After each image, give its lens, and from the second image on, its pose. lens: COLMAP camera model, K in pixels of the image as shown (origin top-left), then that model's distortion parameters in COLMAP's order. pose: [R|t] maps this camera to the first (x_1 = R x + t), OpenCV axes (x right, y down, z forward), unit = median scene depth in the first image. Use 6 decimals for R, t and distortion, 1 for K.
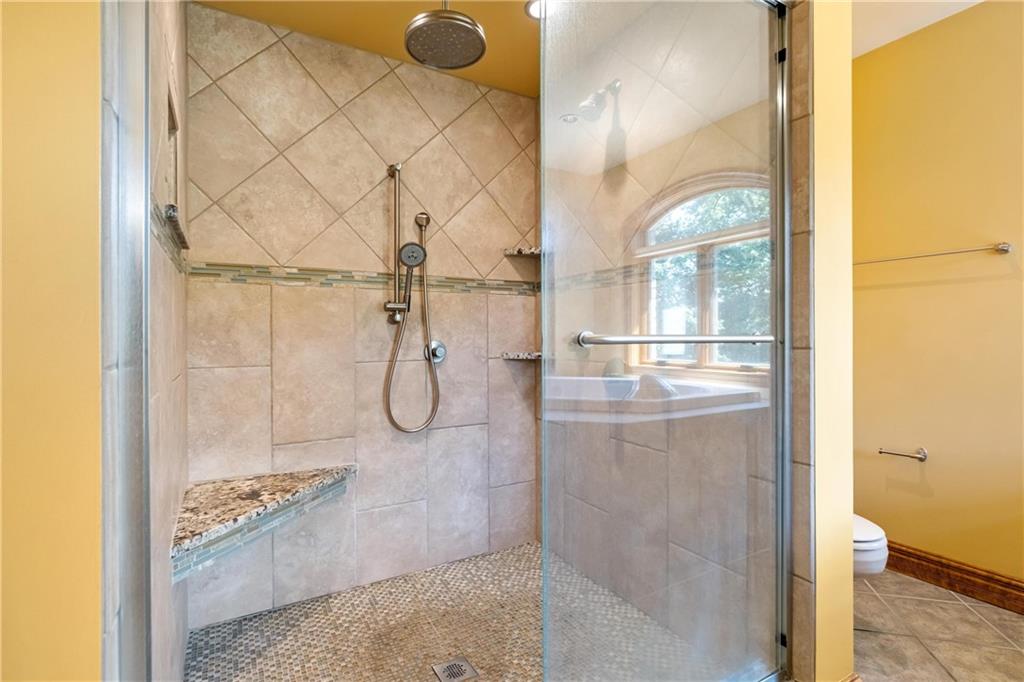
lens RADIAL K [[499.3, 0, 515.9], [0, 499.3, 336.4], [0, 0, 1]] dist [0.003352, -0.003543]
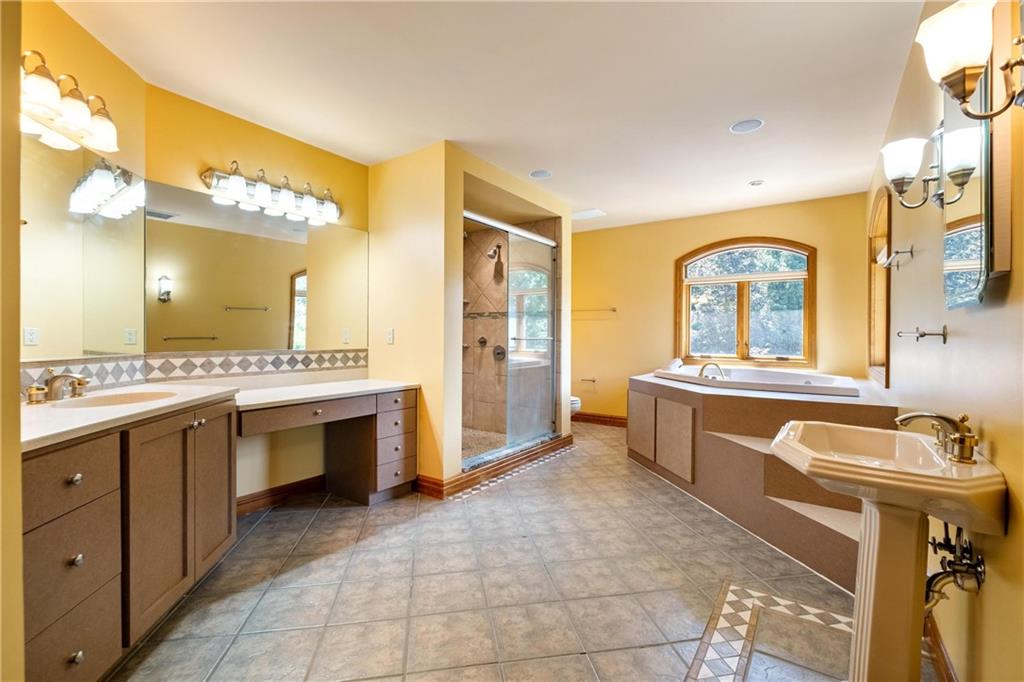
lens RADIAL K [[458.4, 0, 506.4], [0, 458.4, 336.3], [0, 0, 1]] dist [-0.001687, -0.002512]
pose [[0.913384, 0.009369, 0.406992, -0.856332], [-0.008767, 0.999956, -0.003344, 0.000813], [-0.407006, -0.000513, 0.913425, -1.429485]]
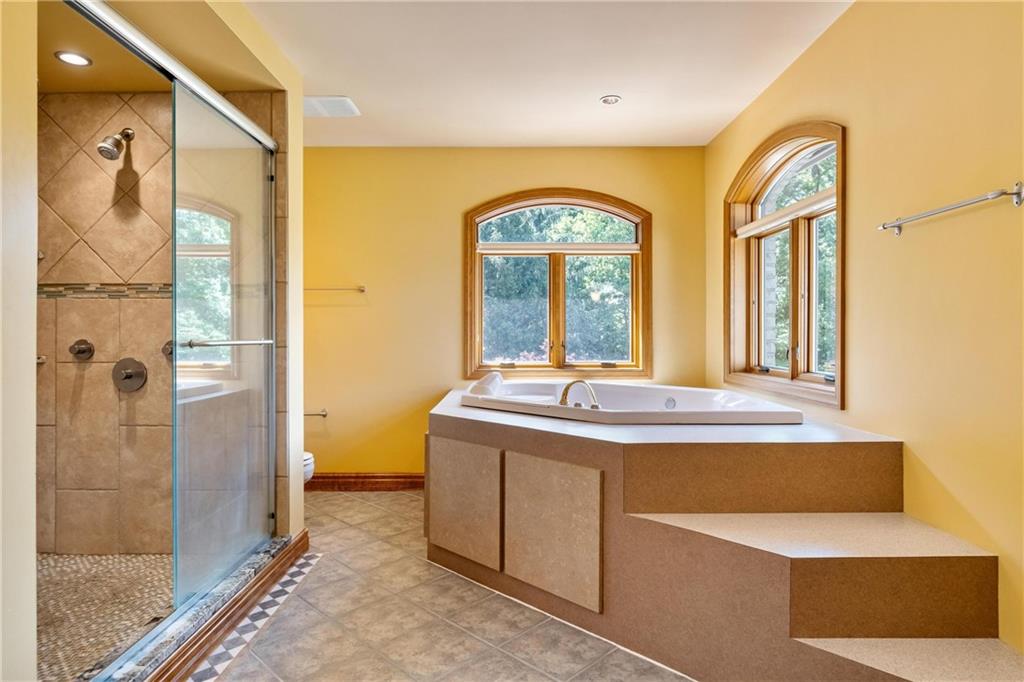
lens RADIAL K [[587.1, 0, 516.1], [0, 587.1, 334.5], [0, 0, 1]] dist [-0.002613, -0.001777]
pose [[0.504798, 0.003076, 0.863232, -0.605249], [0.000307, 0.999993, -0.003743, -0.009997], [-0.863238, 0.002154, 0.504793, -0.577800]]
